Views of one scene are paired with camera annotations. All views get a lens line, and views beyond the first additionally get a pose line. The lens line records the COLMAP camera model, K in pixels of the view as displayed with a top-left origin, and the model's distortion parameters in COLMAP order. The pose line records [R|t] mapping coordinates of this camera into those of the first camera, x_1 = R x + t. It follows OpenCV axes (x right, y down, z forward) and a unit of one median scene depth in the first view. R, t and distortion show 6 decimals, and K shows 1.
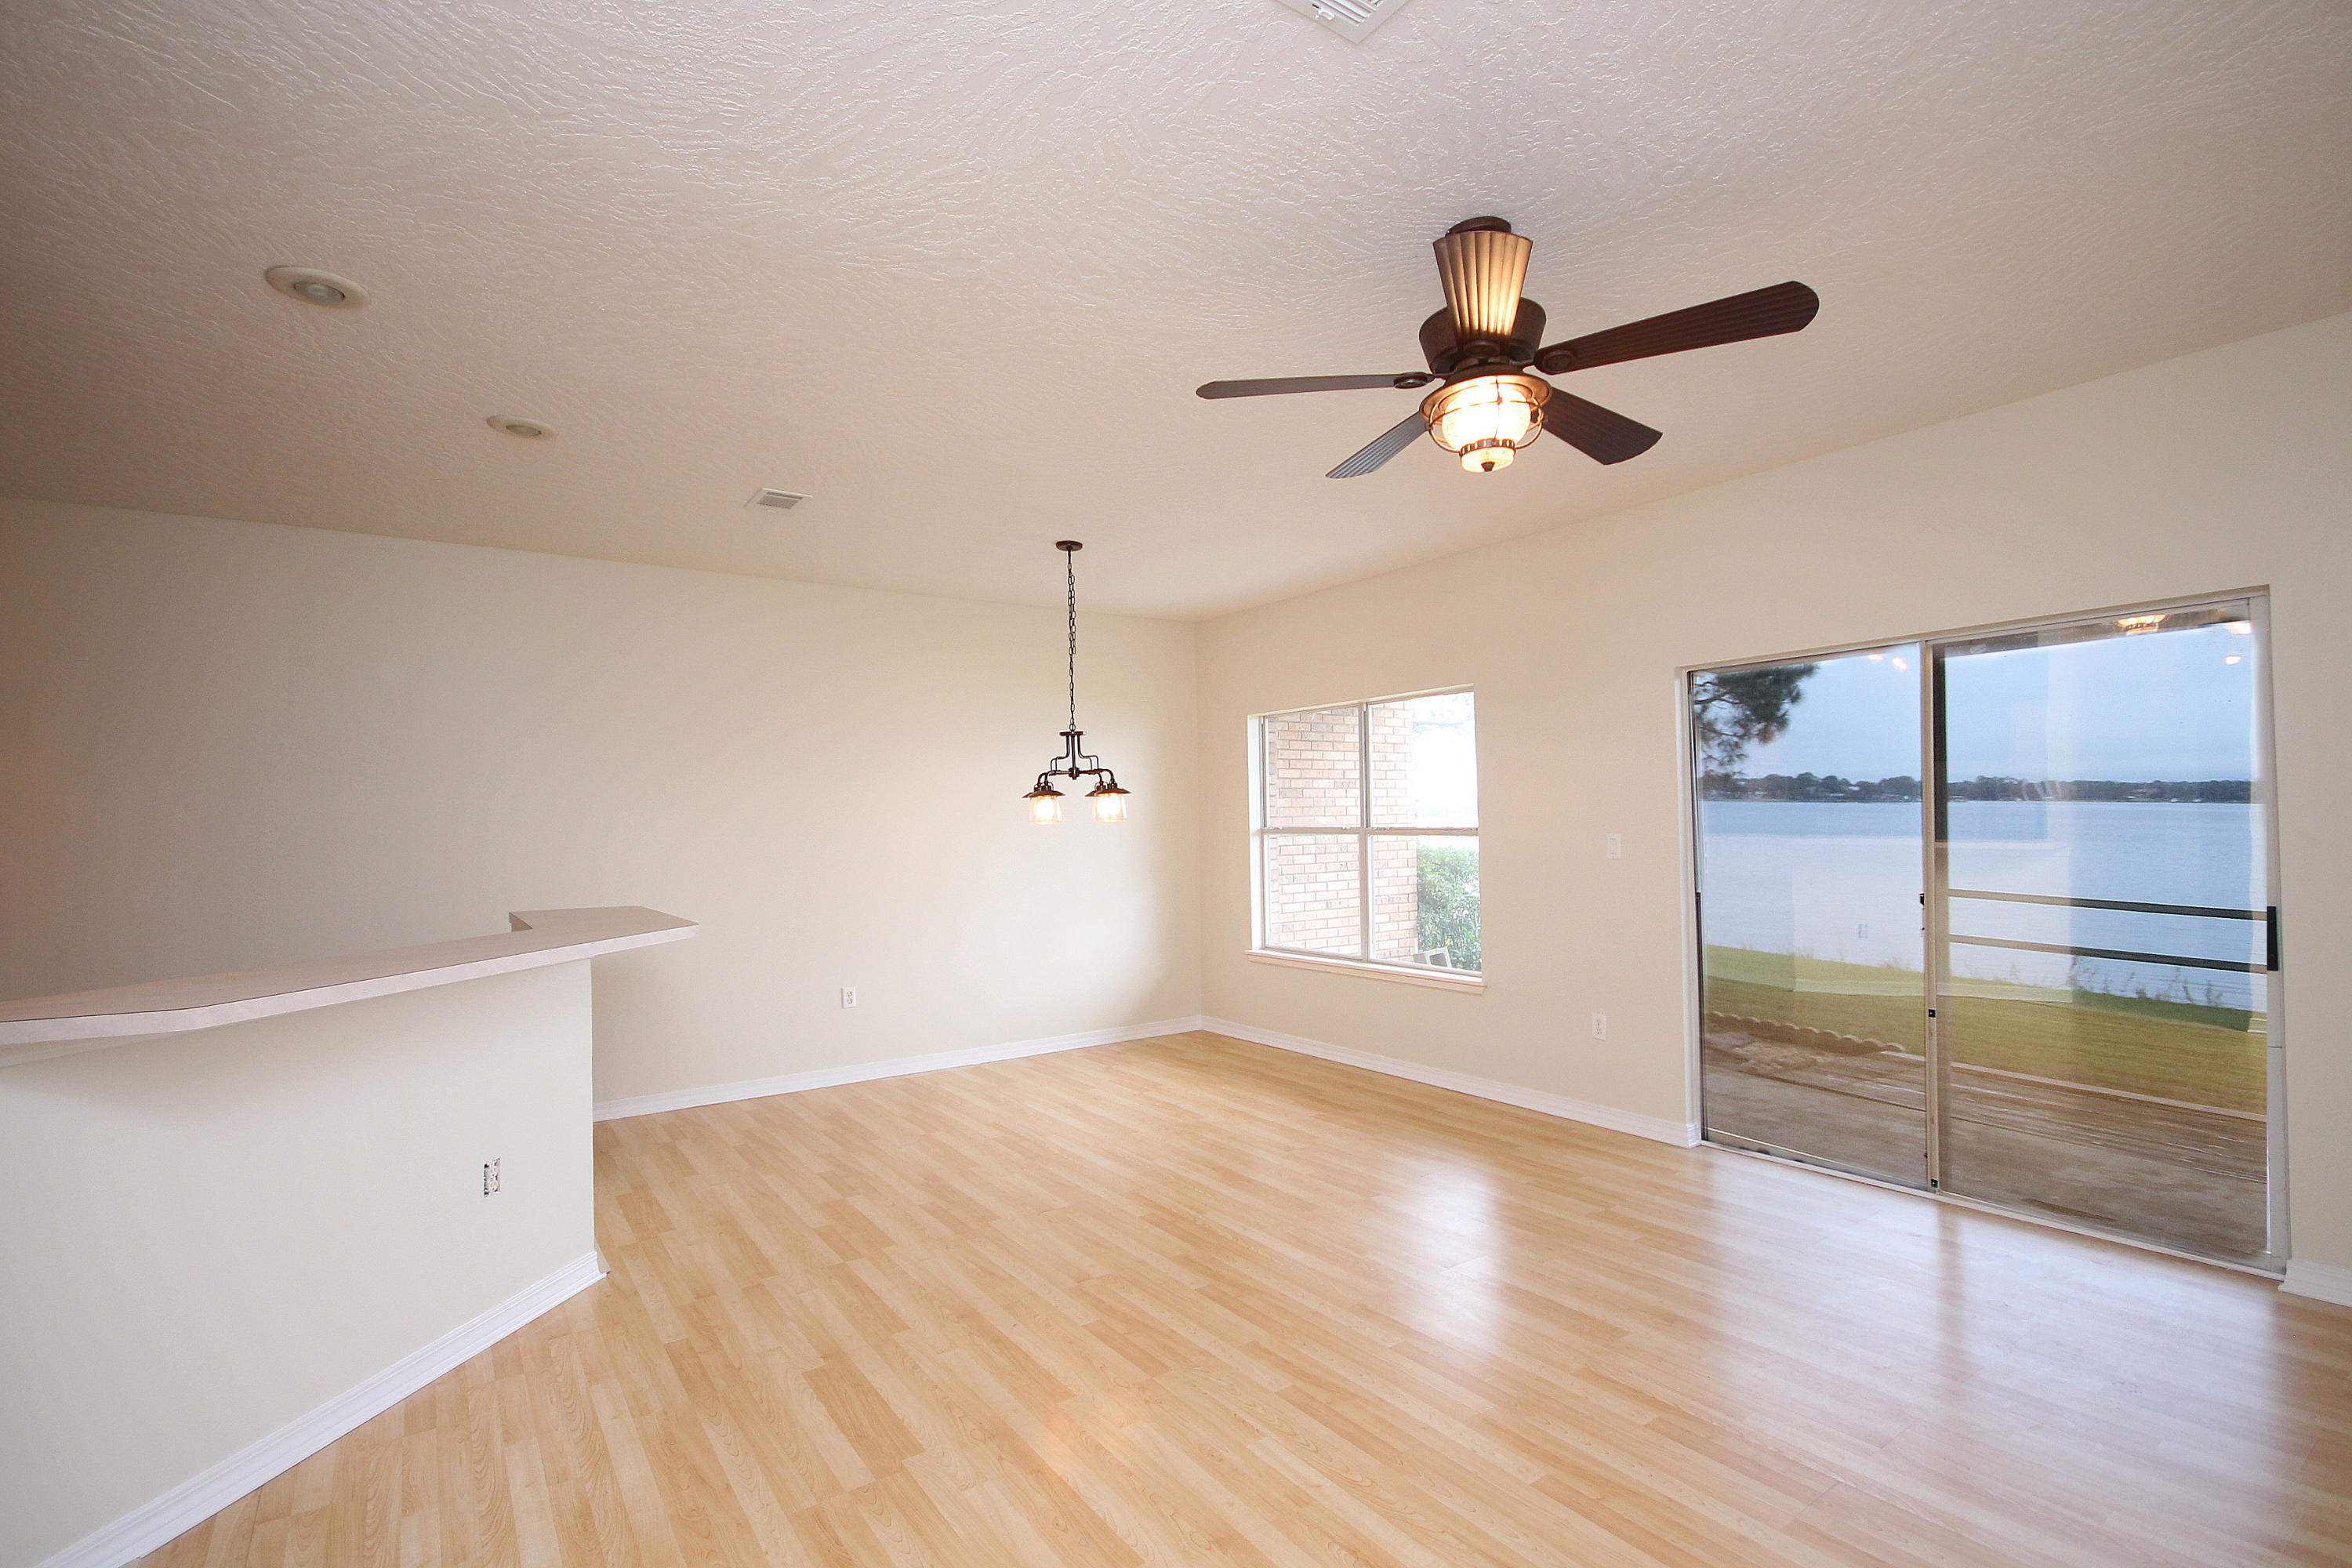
lens RADIAL K [[1090.1, 0, 1168.0], [0, 1090.1, 787.7], [0, 0, 1]] dist [-0.004705, -0.003483]
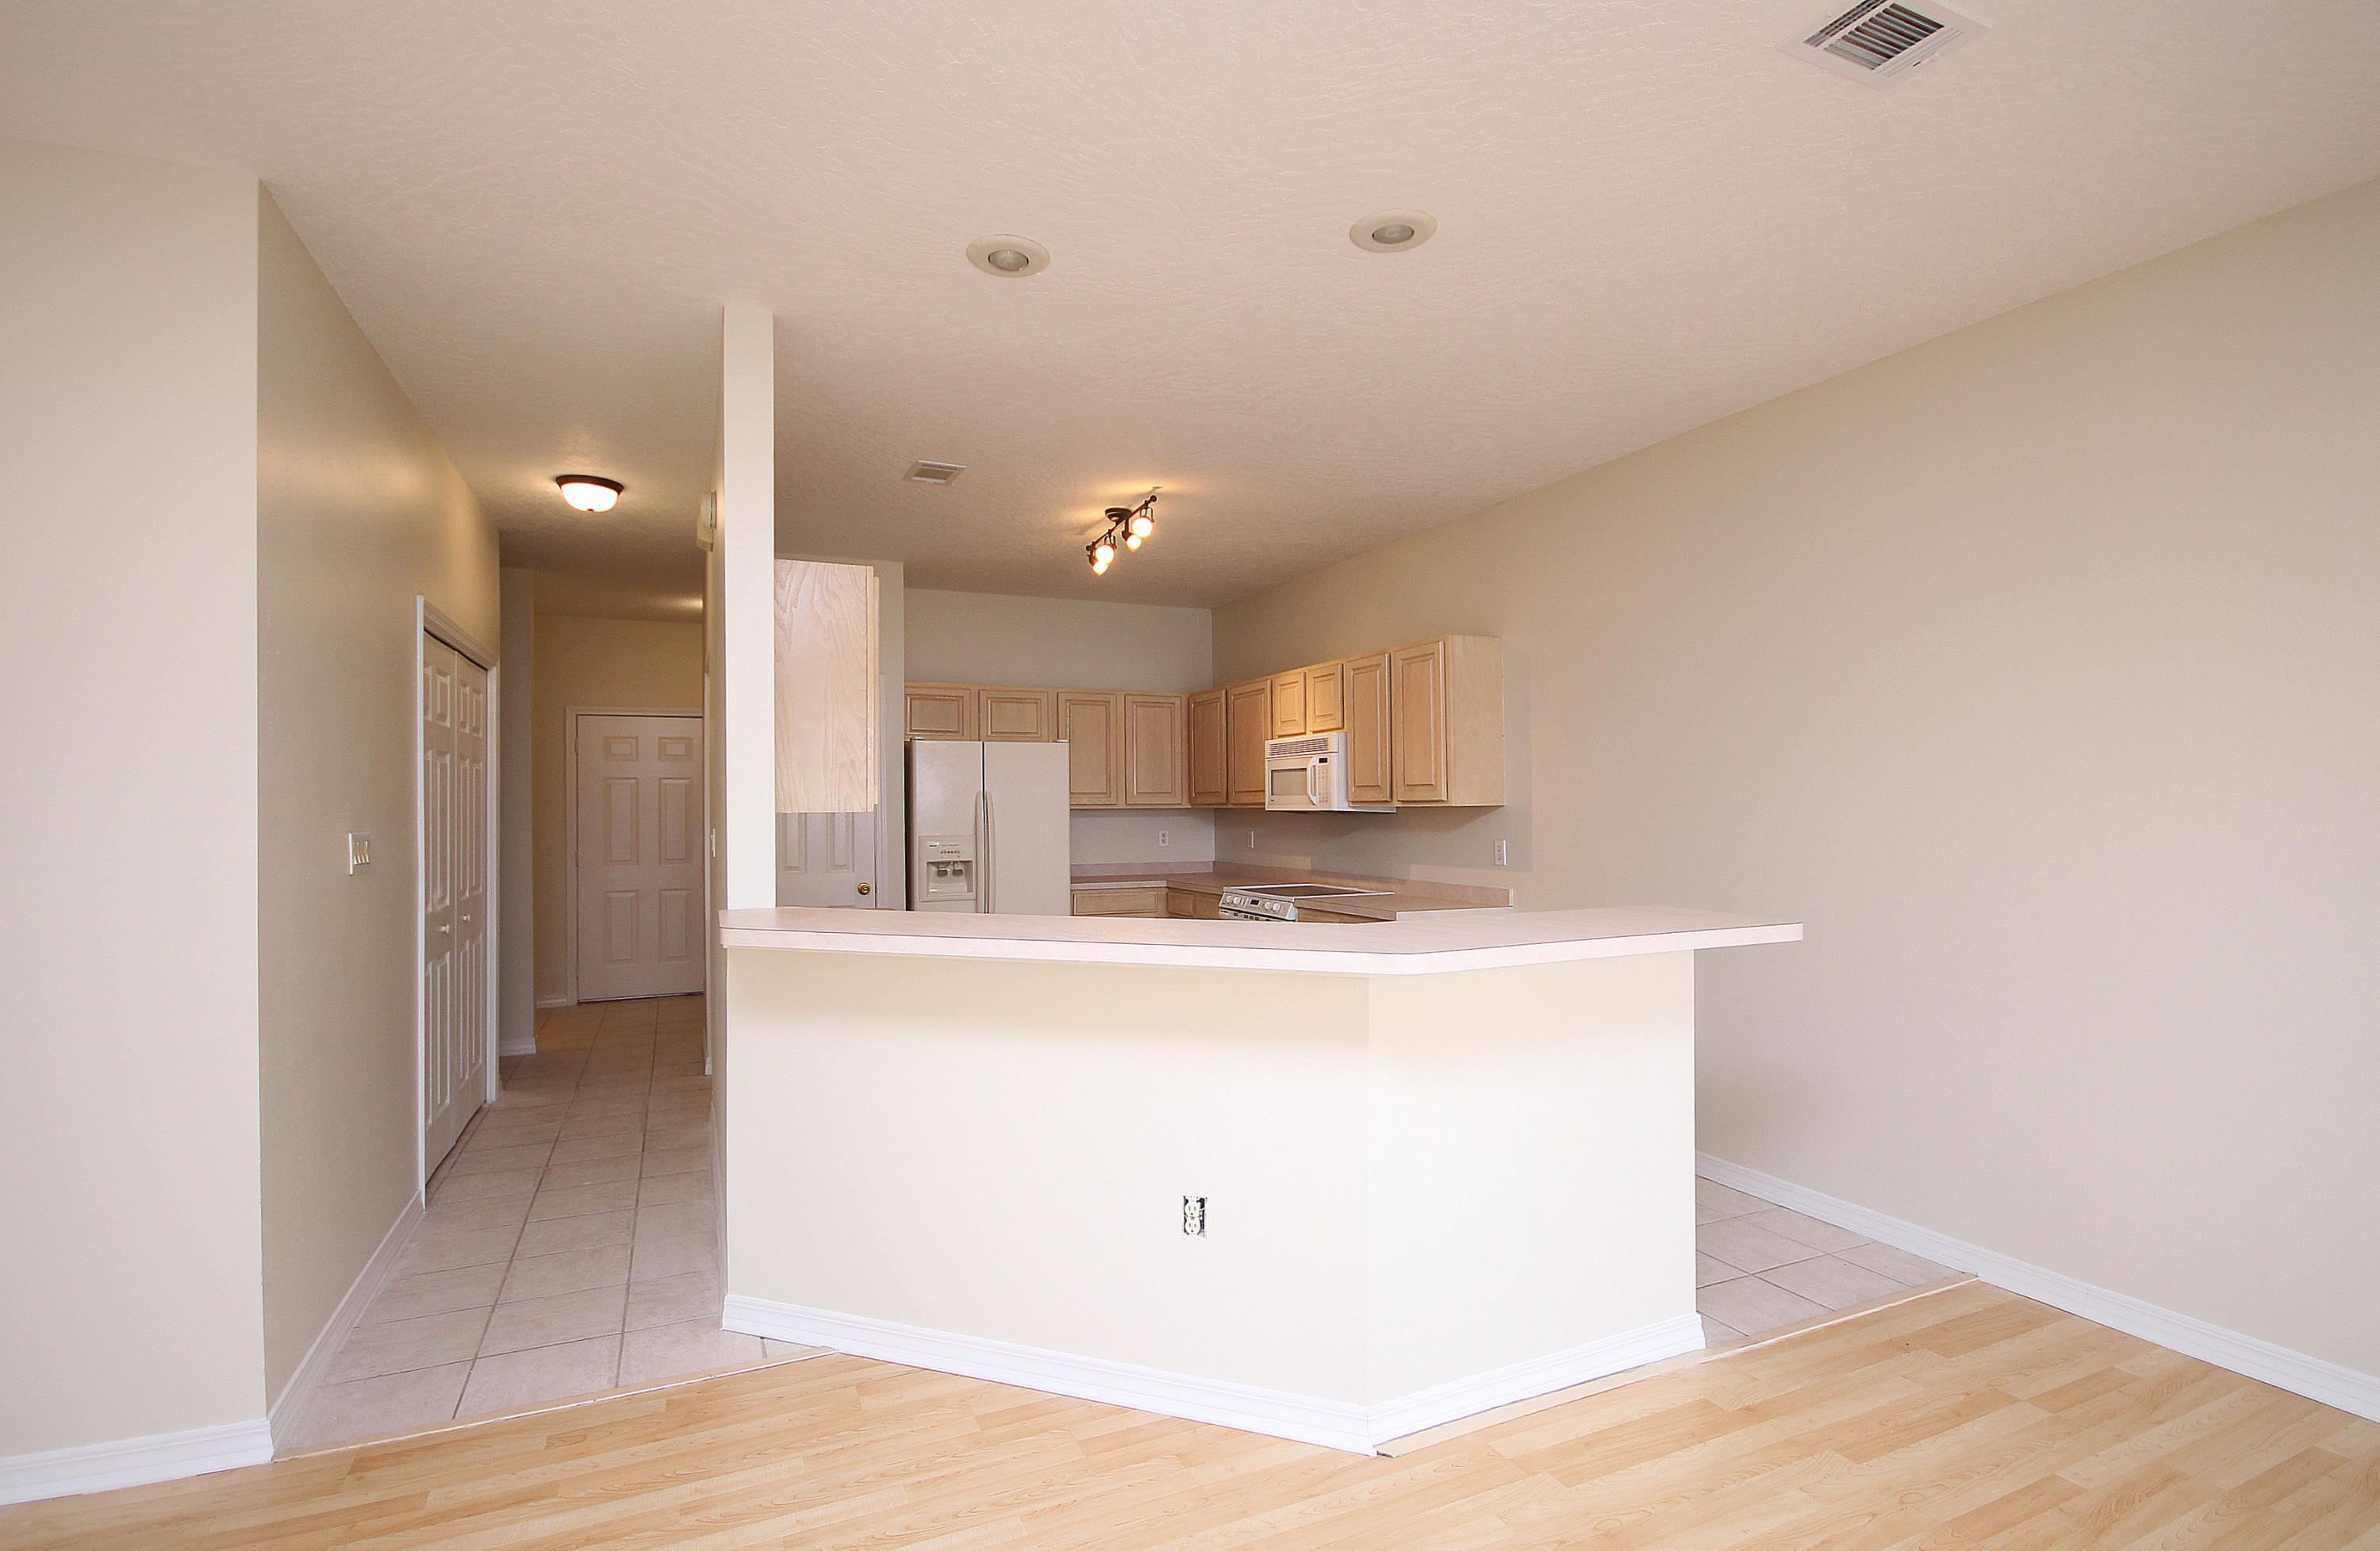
lens RADIAL K [[1119.8, 0, 1191.9], [0, 1119.8, 793.6], [0, 0, 1]] dist [0.002641, -0.000183]
pose [[-0.170886, 0.011265, -0.985226, 0.157145], [0.039363, 0.999214, 0.004598, 0.031298], [0.984504, -0.037996, -0.171195, 0.912018]]
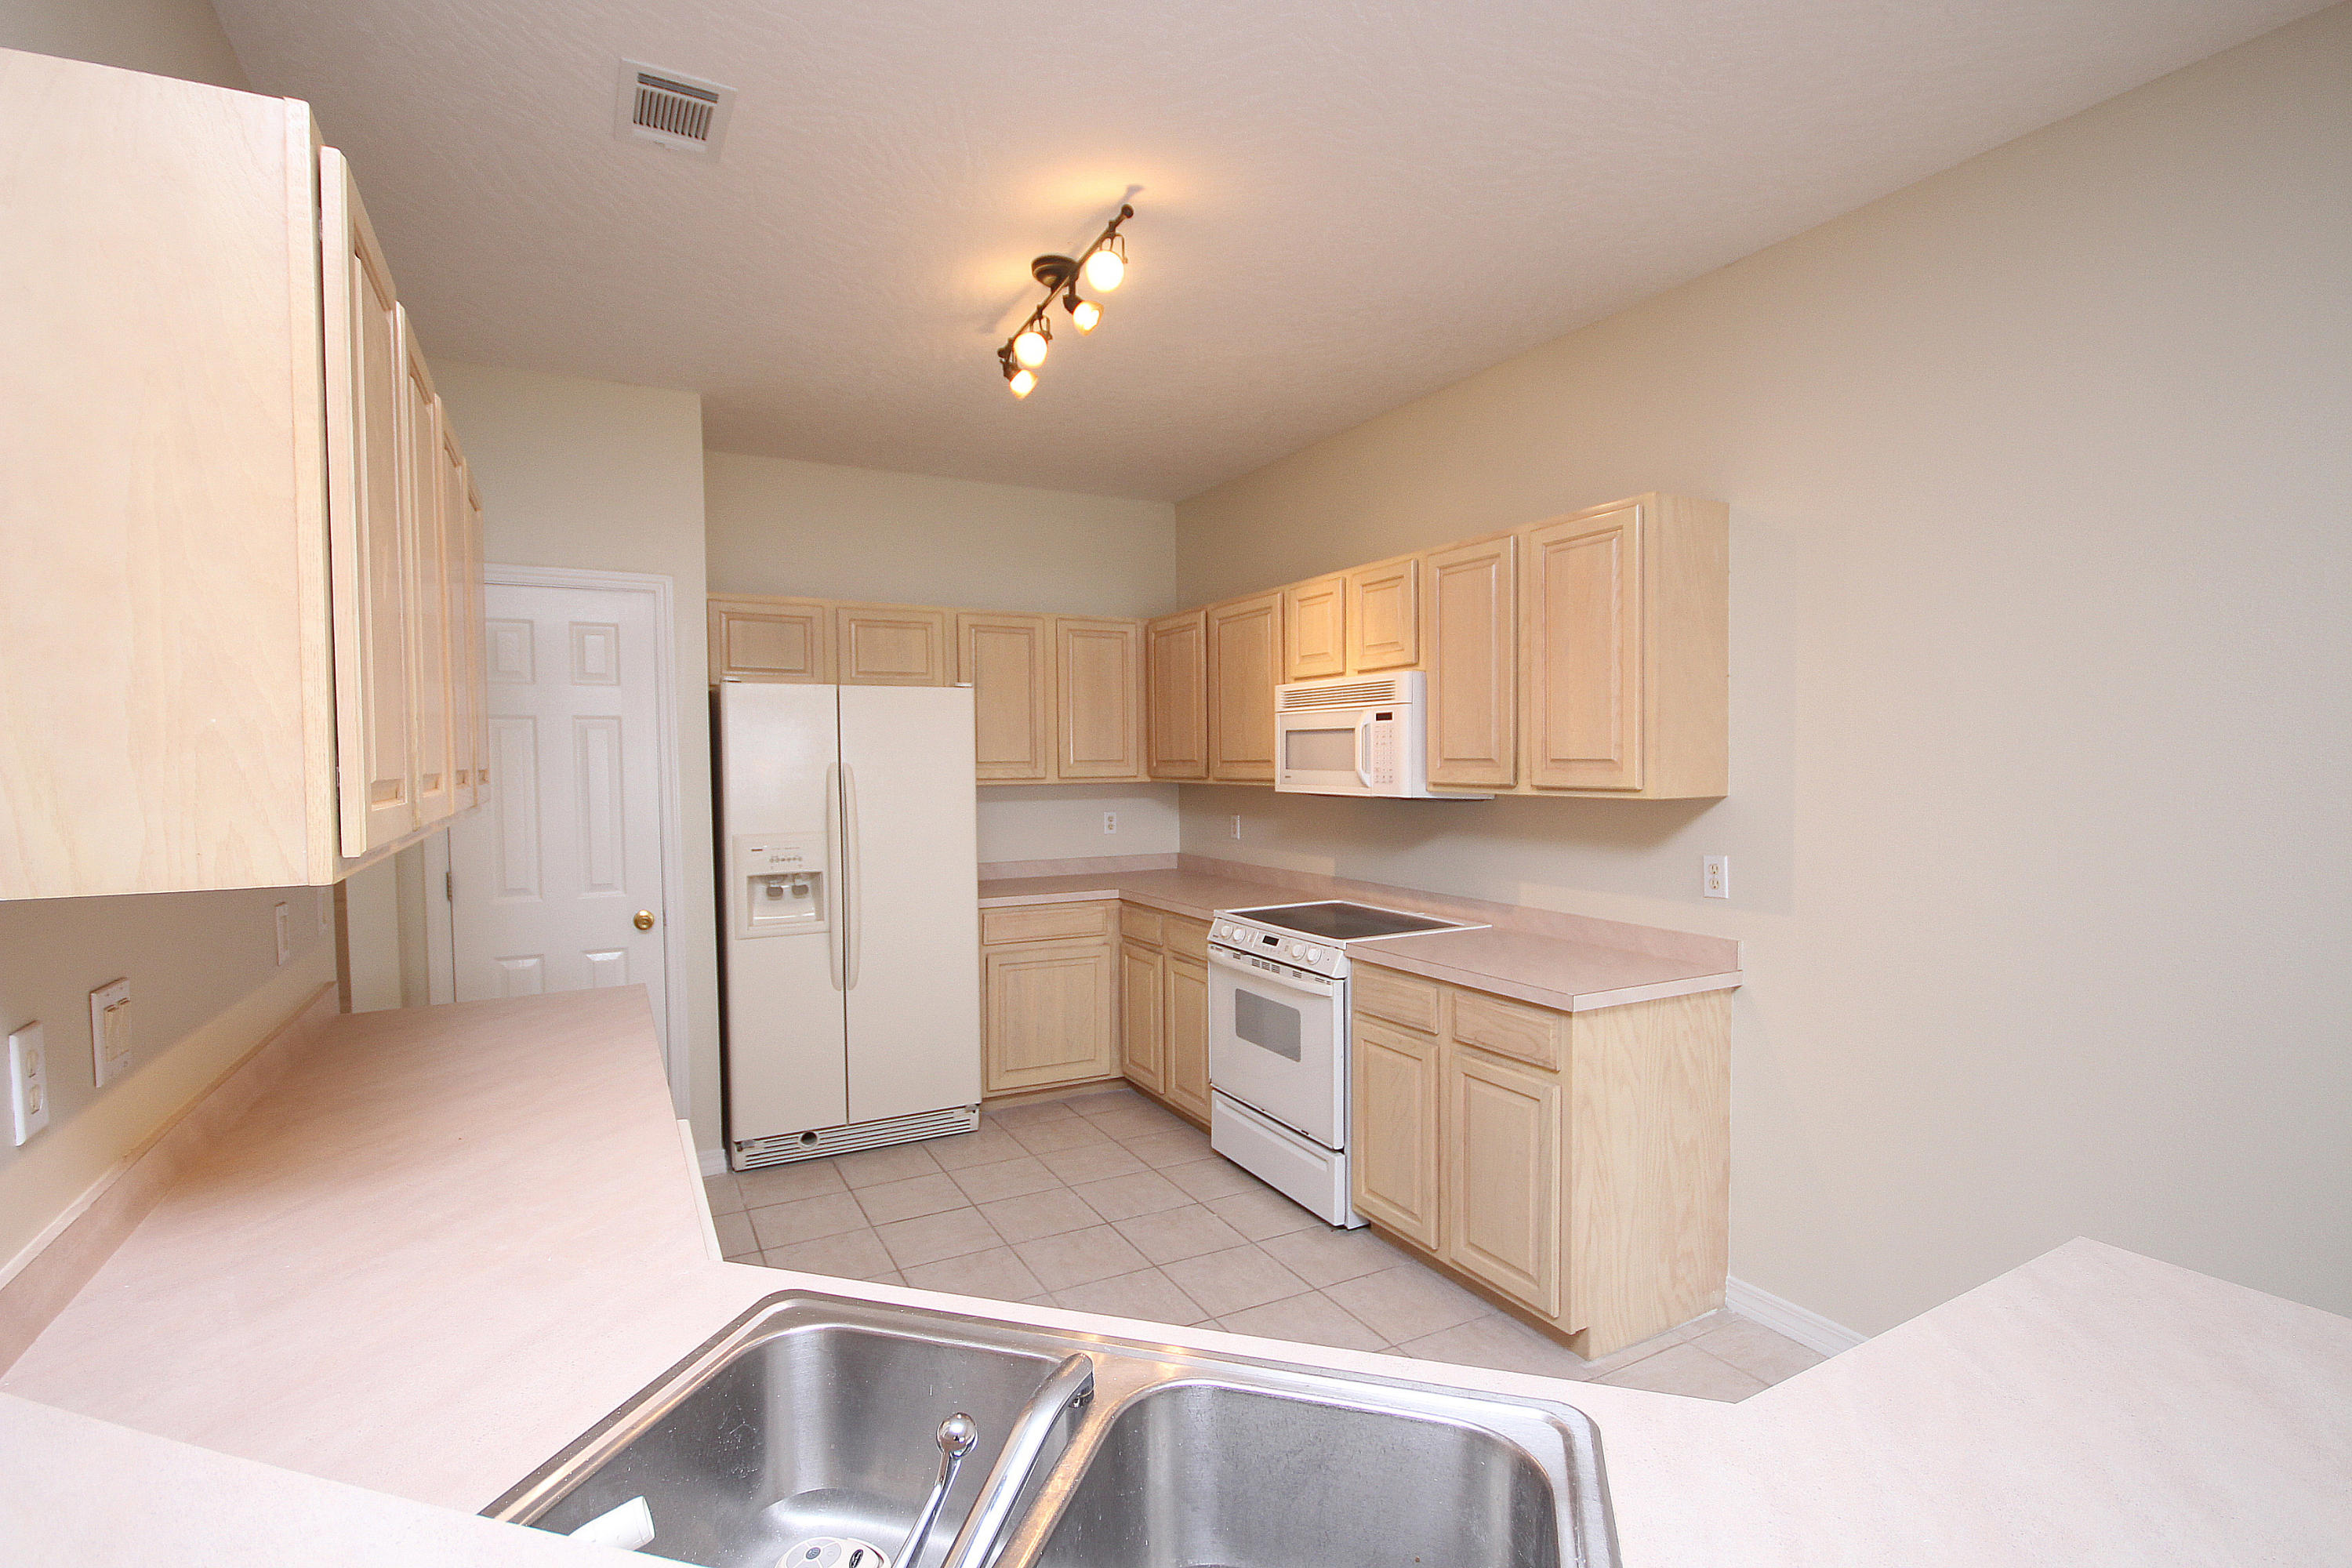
lens RADIAL K [[1090.1, 0, 1172.3], [0, 1090.1, 802.4], [0, 0, 1]] dist [-0.004705, -0.003483]
pose [[-0.109131, 0.064174, -0.991954, -0.428233], [0.038882, 0.997426, 0.060250, 0.010567], [0.993267, -0.031994, -0.111346, 0.752596]]
